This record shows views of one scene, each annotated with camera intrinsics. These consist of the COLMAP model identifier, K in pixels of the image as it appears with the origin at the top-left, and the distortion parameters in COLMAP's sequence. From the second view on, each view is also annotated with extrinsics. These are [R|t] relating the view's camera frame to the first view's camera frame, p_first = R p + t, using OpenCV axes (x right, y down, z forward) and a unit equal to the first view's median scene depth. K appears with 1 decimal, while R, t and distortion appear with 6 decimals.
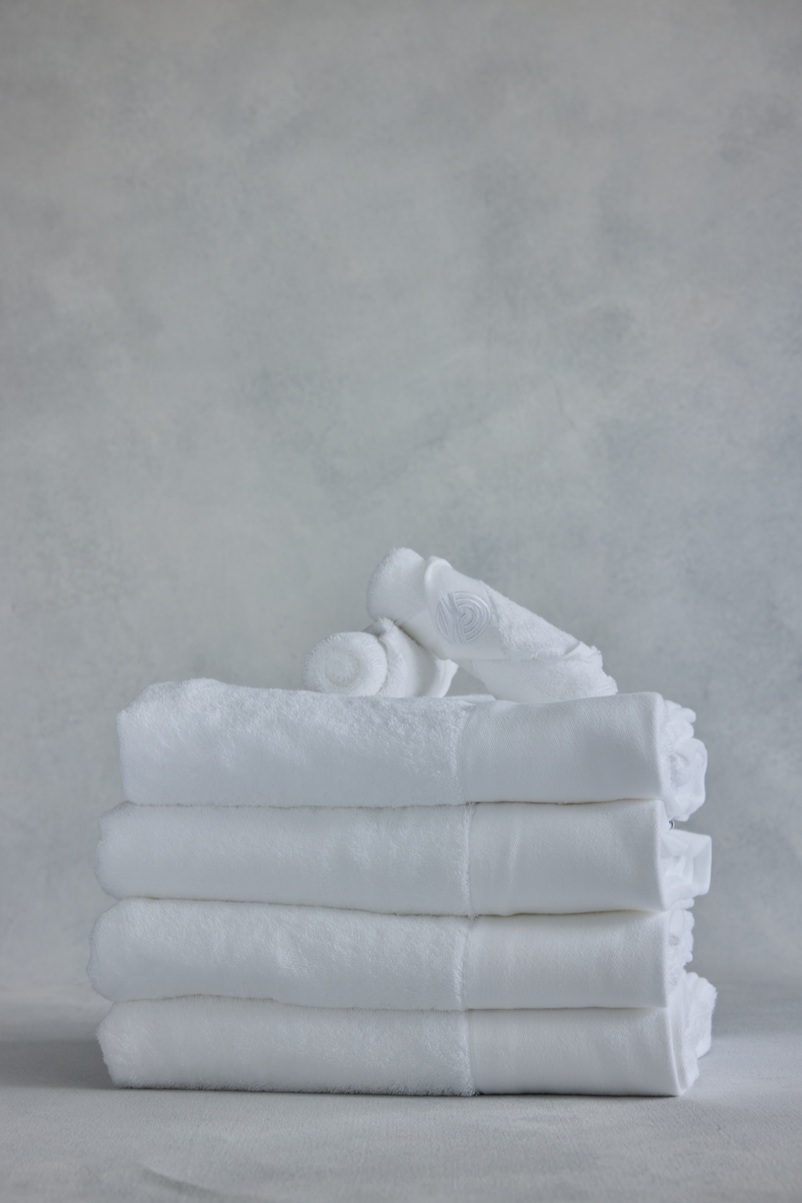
lens RADIAL K [[1619.6, 0, 395.9], [0, 1619.6, 594.3], [0, 0, 1]] dist [-0.002071, 0.000000]
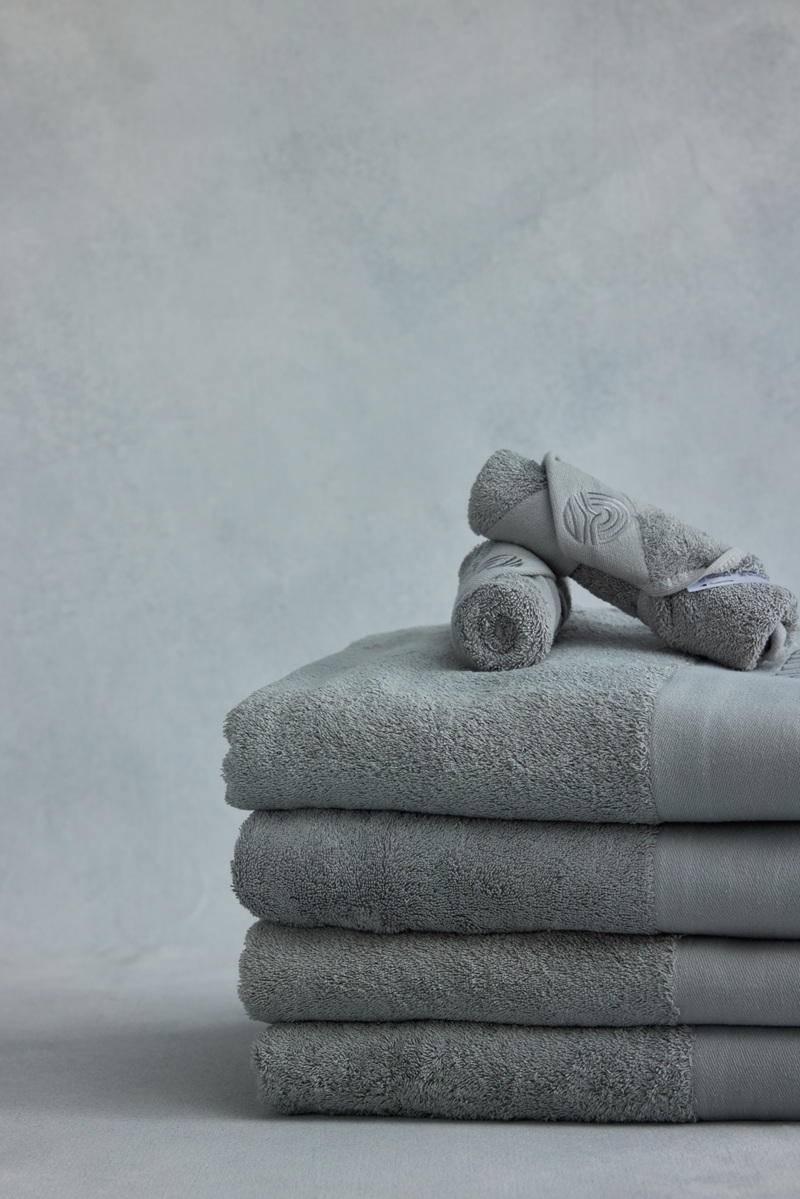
lens RADIAL K [[2288.7, 0, 396.0], [0, 2288.7, 593.7], [0, 0, 1]] dist [0.013220, 0.000000]
pose [[0.999283, -0.032889, -0.018775, -0.021859], [0.035136, 0.990144, 0.135574, -0.069393], [0.014131, -0.136137, 0.990589, -0.069818]]
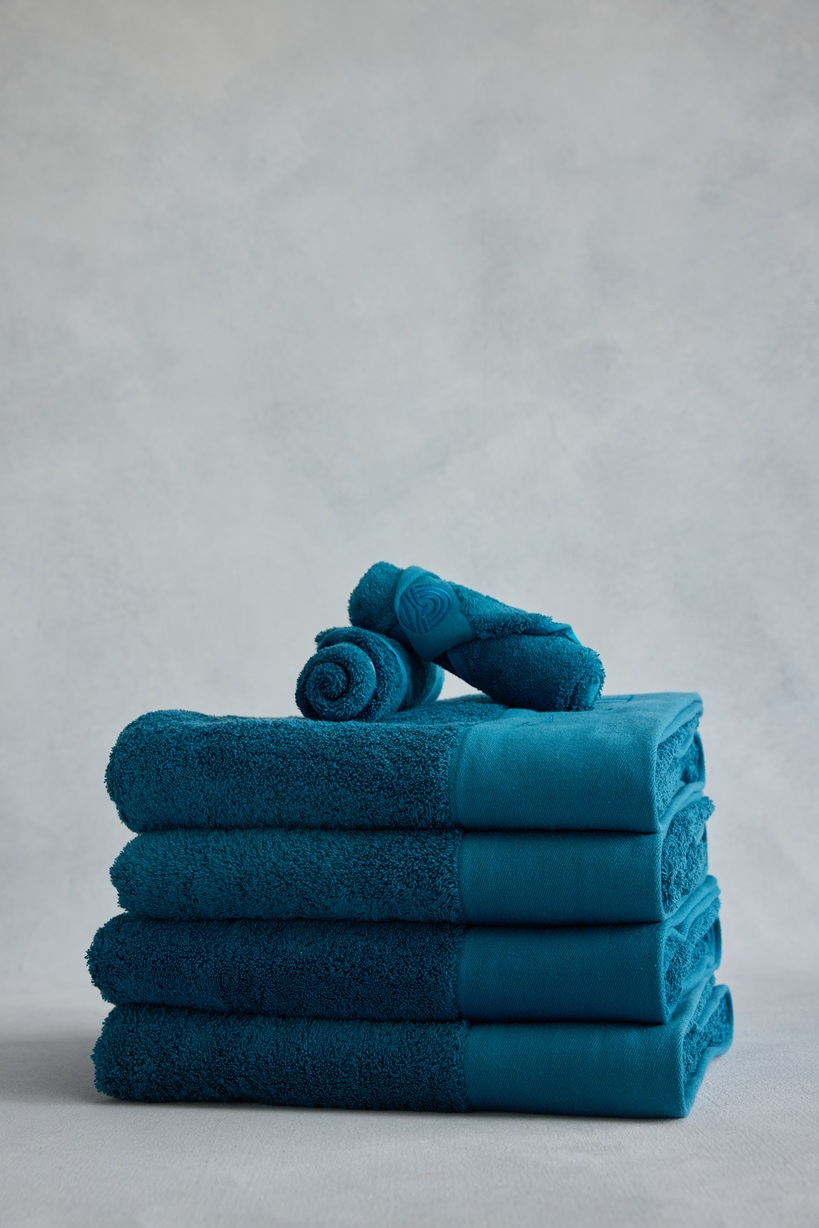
lens RADIAL K [[1361.4, 0, 407.1], [0, 1361.4, 611.5], [0, 0, 1]] dist [0.033895, 0.000000]
pose [[0.999869, -0.009100, 0.013382, -0.007997], [0.009314, 0.999828, -0.016046, 0.015572], [-0.013234, 0.016168, 0.999782, 0.105574]]
